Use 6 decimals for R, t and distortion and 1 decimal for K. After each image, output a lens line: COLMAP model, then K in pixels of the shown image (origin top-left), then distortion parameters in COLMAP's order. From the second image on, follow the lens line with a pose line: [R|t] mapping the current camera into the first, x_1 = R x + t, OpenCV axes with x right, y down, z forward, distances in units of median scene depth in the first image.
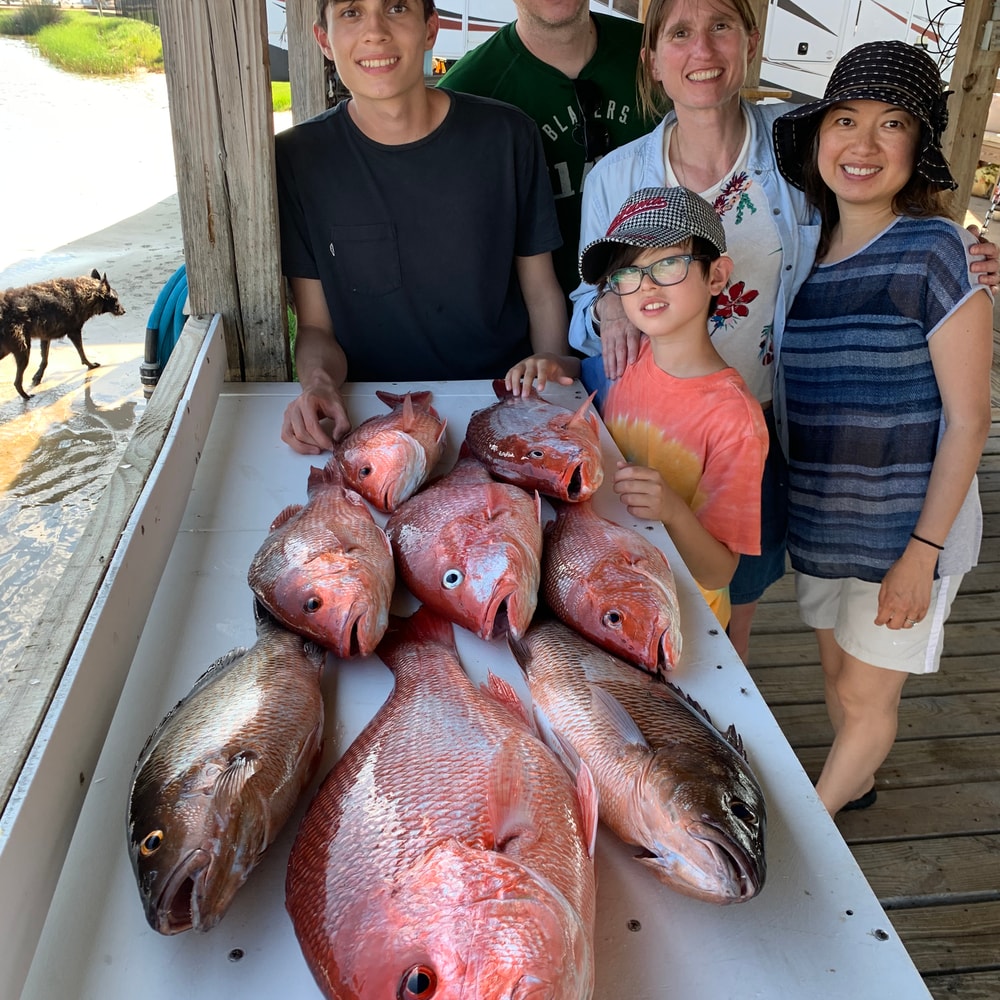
lens RADIAL K [[1039.0, 0, 495.0], [0, 1039.0, 512.7], [0, 0, 1]] dist [0.037872, -0.048508]
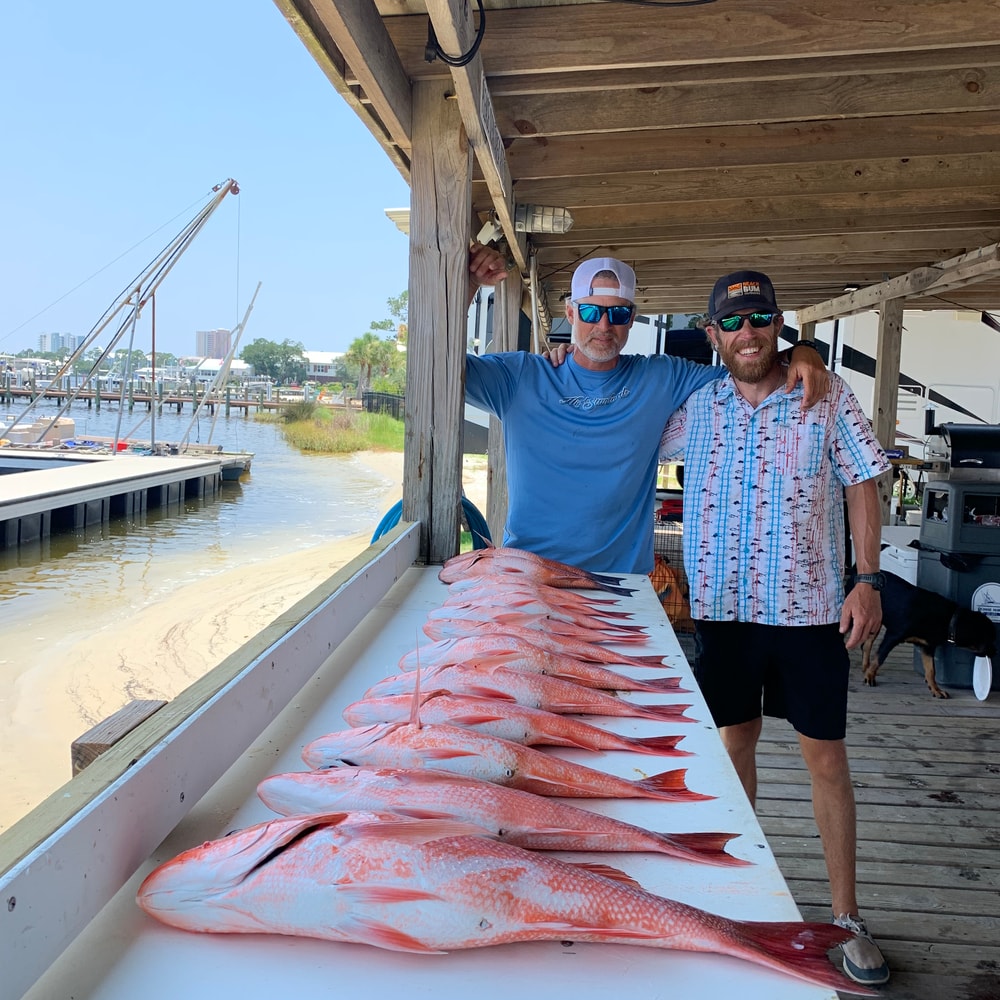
lens RADIAL K [[1035.0, 0, 502.5], [0, 1035.0, 478.7], [0, 0, 1]] dist [0.149156, -0.397207]
pose [[0.983871, 0.023676, -0.177307, 0.147549], [-0.088366, 0.926144, -0.366672, 0.330731], [0.155530, 0.376425, 0.913299, -0.474153]]
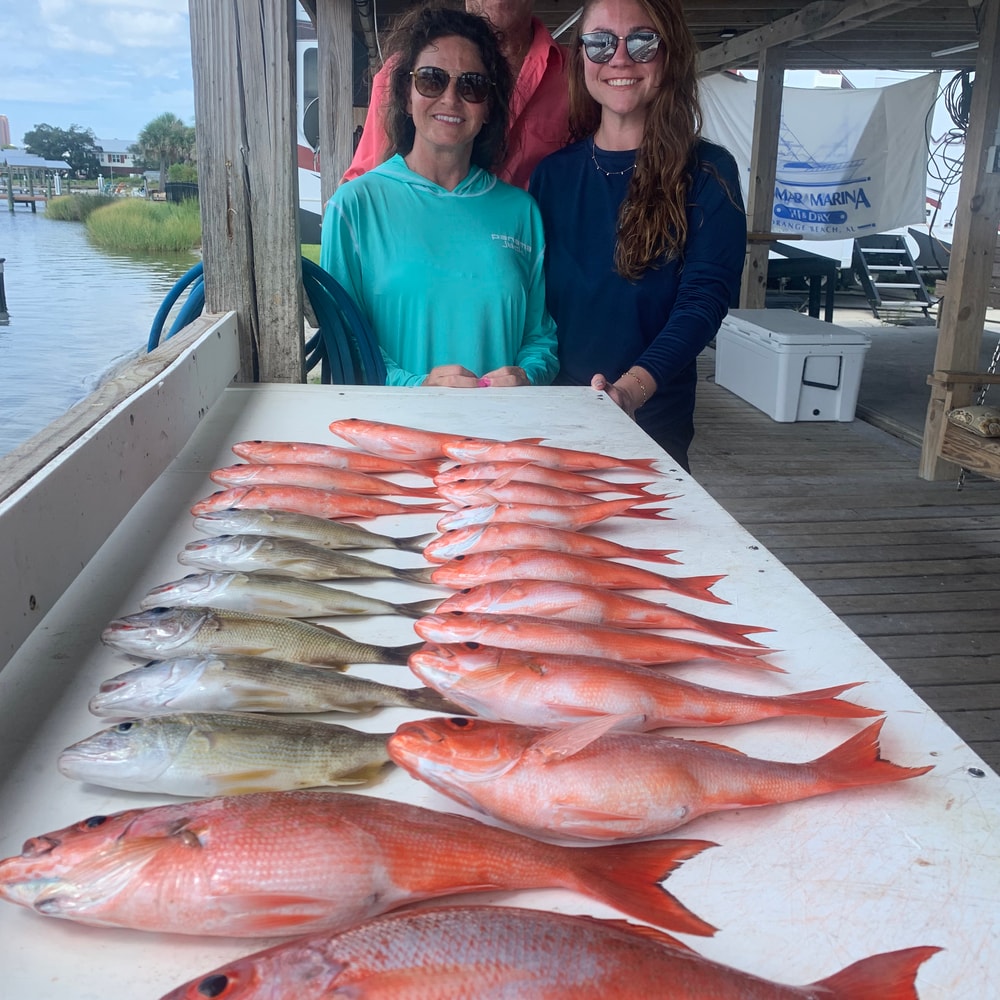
lens RADIAL K [[1046.1, 0, 505.1], [0, 1046.1, 492.0], [0, 0, 1]] dist [0.020421, -0.021959]
pose [[0.999909, -0.000142, -0.013497, 0.003083], [-0.002274, 0.983882, -0.178807, 0.156026], [0.013305, 0.178822, 0.983792, 0.066360]]
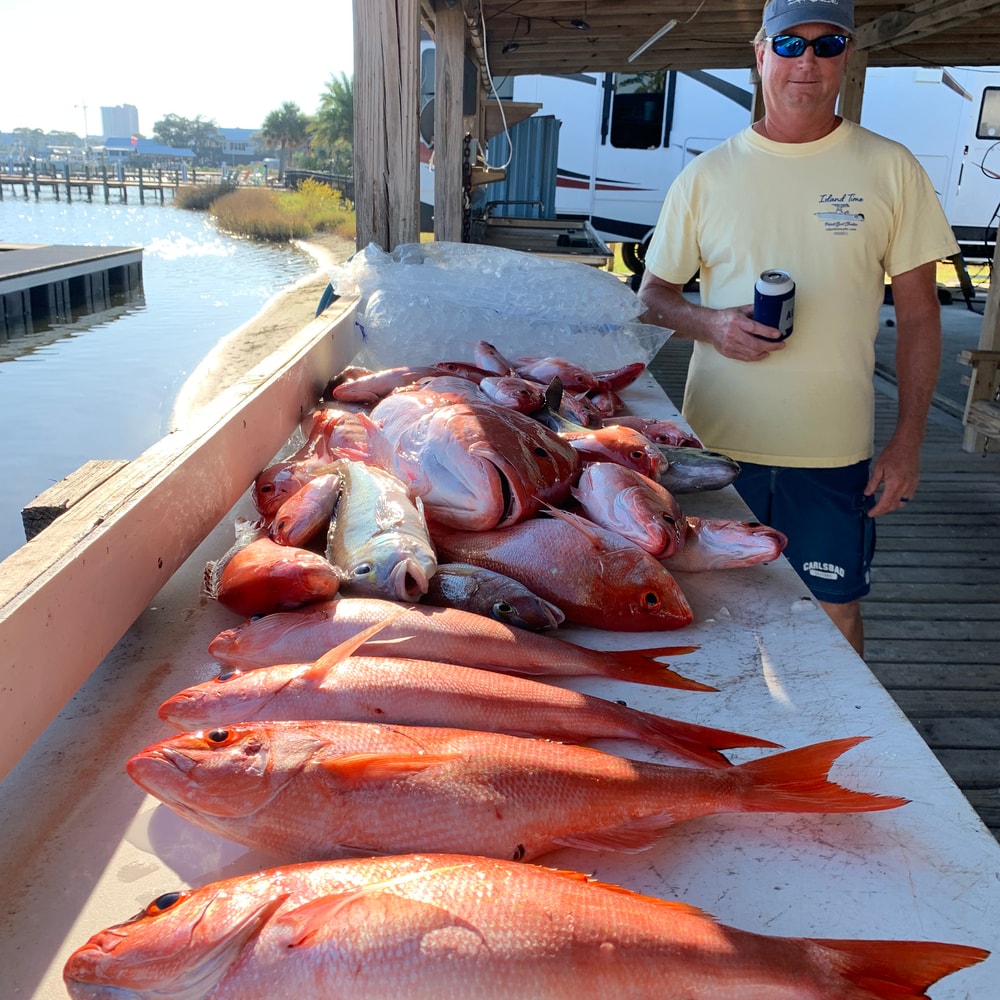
lens RADIAL K [[1046.7, 0, 500.0], [0, 1046.7, 500.0], [0, 0, 1]] dist [0.004683, -0.004476]
pose [[0.992974, 0.033214, -0.113579, 0.086233], [-0.051035, 0.986153, -0.157792, 0.339292], [0.106765, 0.162480, 0.980919, -0.374716]]
